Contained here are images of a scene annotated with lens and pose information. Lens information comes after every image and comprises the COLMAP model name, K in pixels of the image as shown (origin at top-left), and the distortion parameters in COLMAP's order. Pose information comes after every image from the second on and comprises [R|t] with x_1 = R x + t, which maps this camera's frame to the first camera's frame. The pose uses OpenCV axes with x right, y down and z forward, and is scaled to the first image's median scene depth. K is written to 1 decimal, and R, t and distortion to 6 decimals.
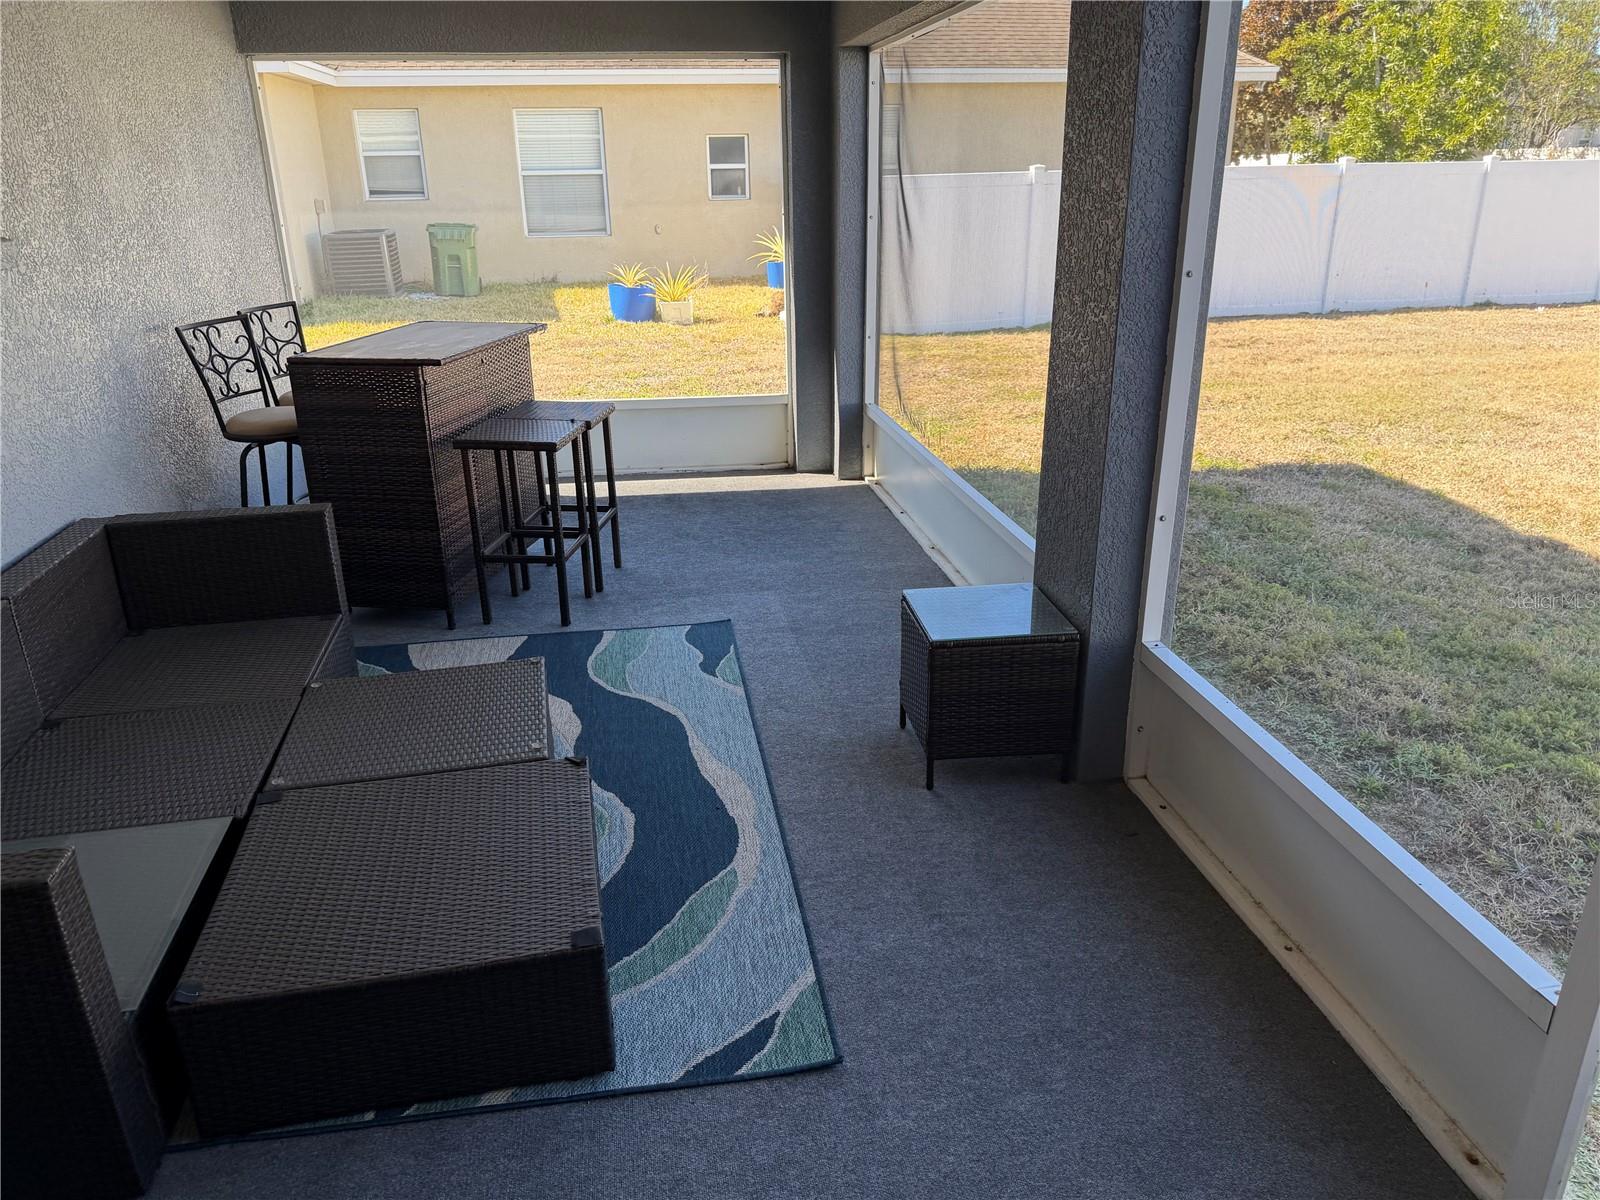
lens RADIAL K [[1140.6, 0, 811.8], [0, 1140.6, 608.5], [0, 0, 1]] dist [0.080524, -0.094608]
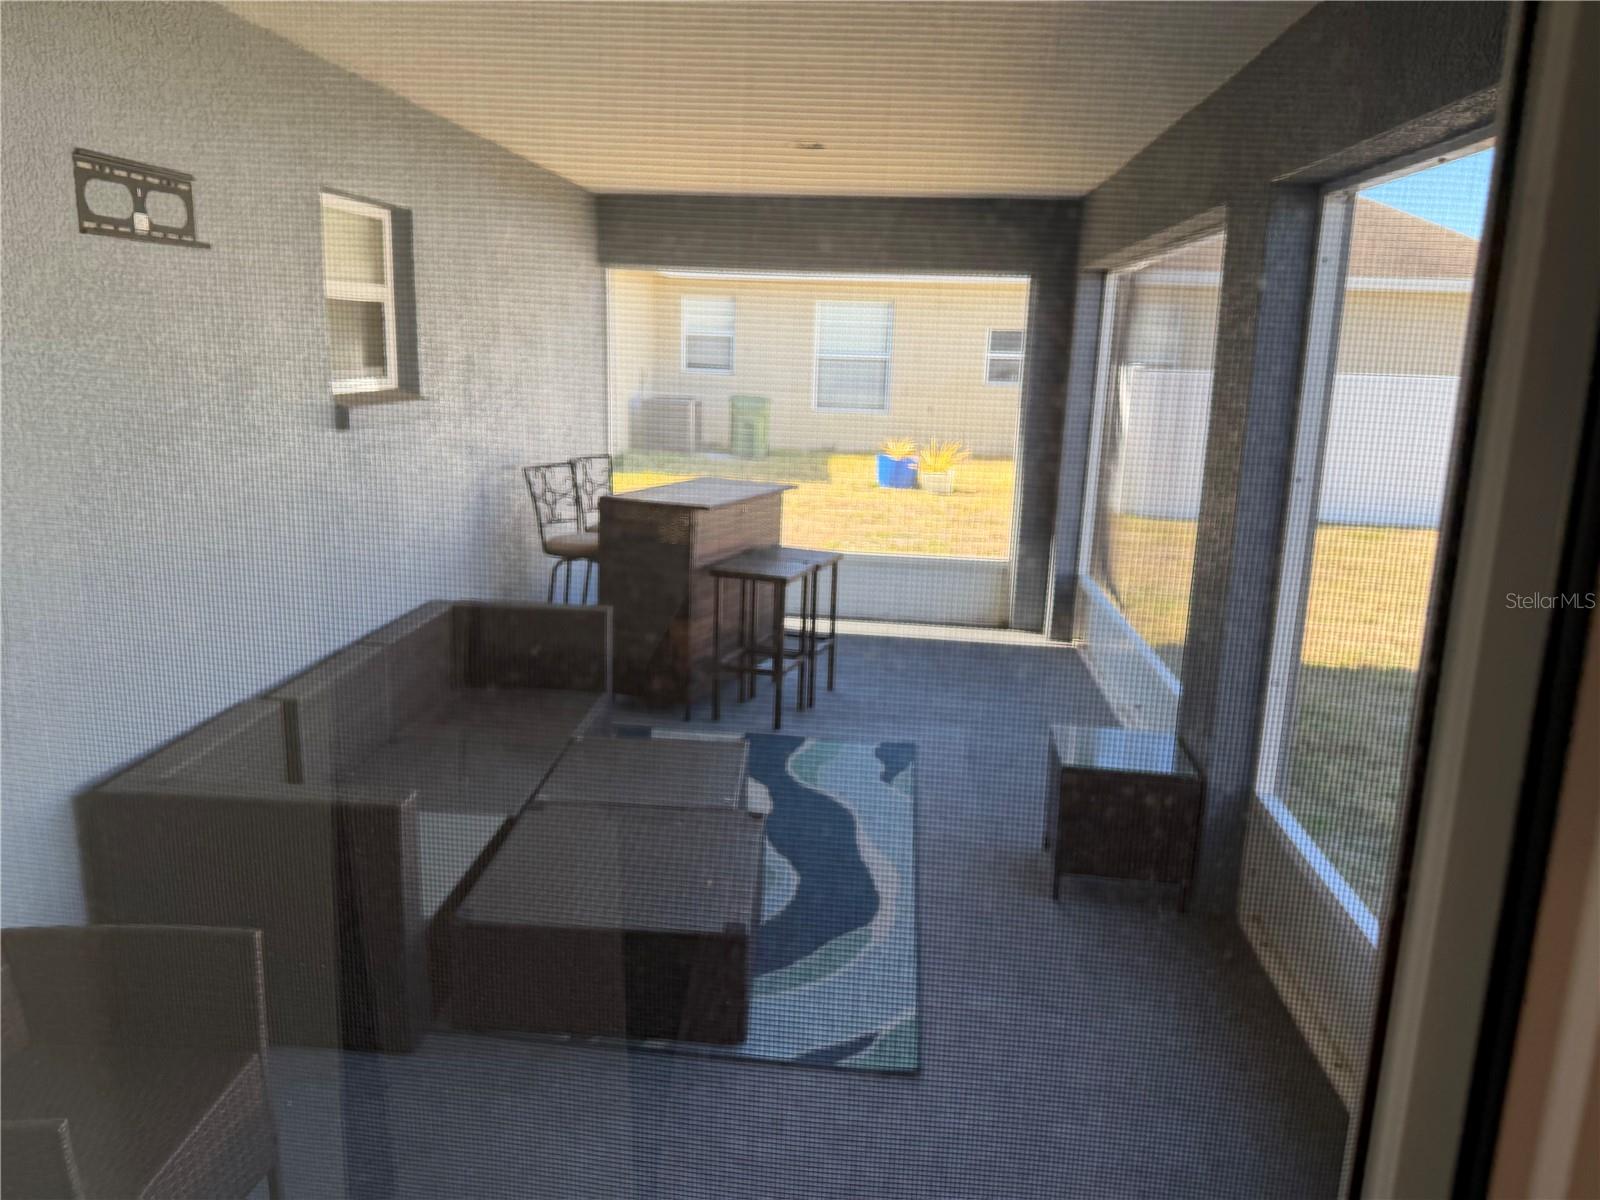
lens RADIAL K [[1140.6, 0, 804.6], [0, 1140.6, 603.3], [0, 0, 1]] dist [0.080524, -0.094608]
pose [[0.968317, 0.096083, -0.230499, 0.075120], [-0.129162, 0.982667, -0.132979, 0.040687], [0.213726, 0.158537, 0.963943, -0.161694]]
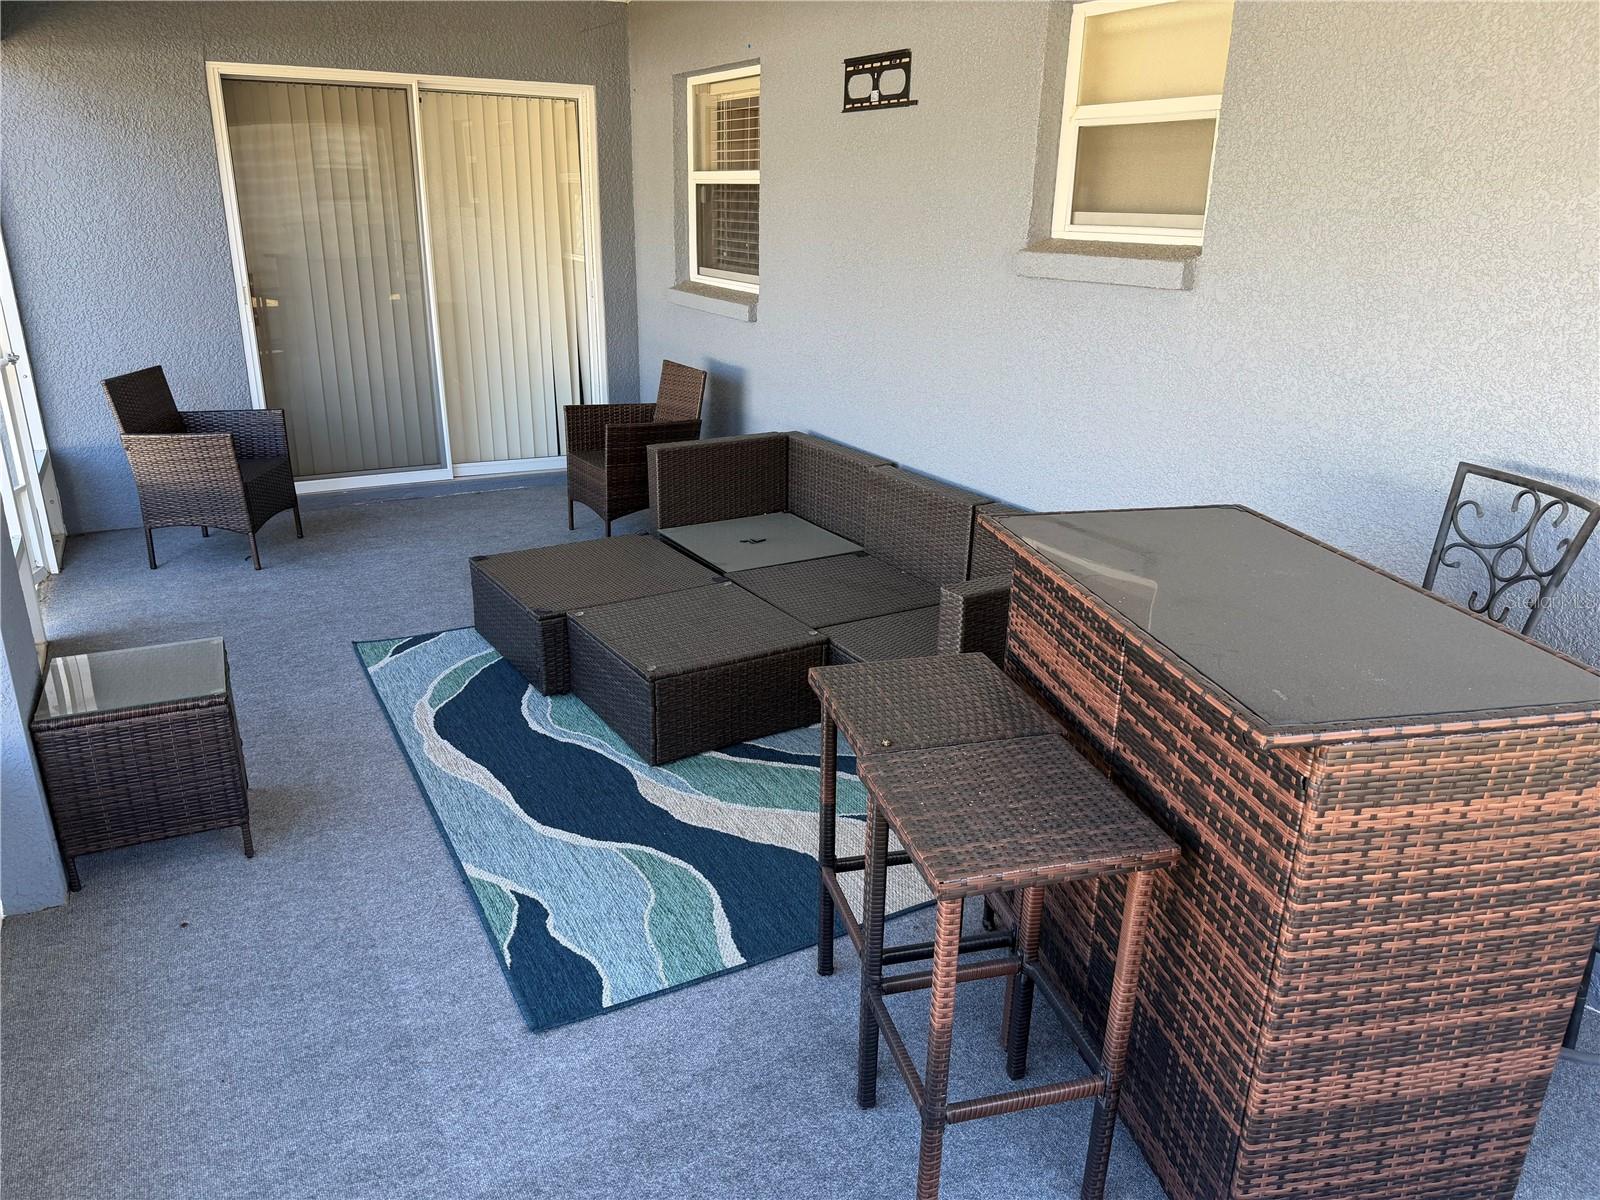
lens RADIAL K [[1140.6, 0, 801.2], [0, 1140.6, 603.2], [0, 0, 1]] dist [0.080524, -0.094608]
pose [[-0.943396, 0.111407, -0.312399, -0.045127], [-0.121045, 0.761282, 0.637023, -0.507429], [0.308792, 0.638779, -0.704705, 1.326396]]
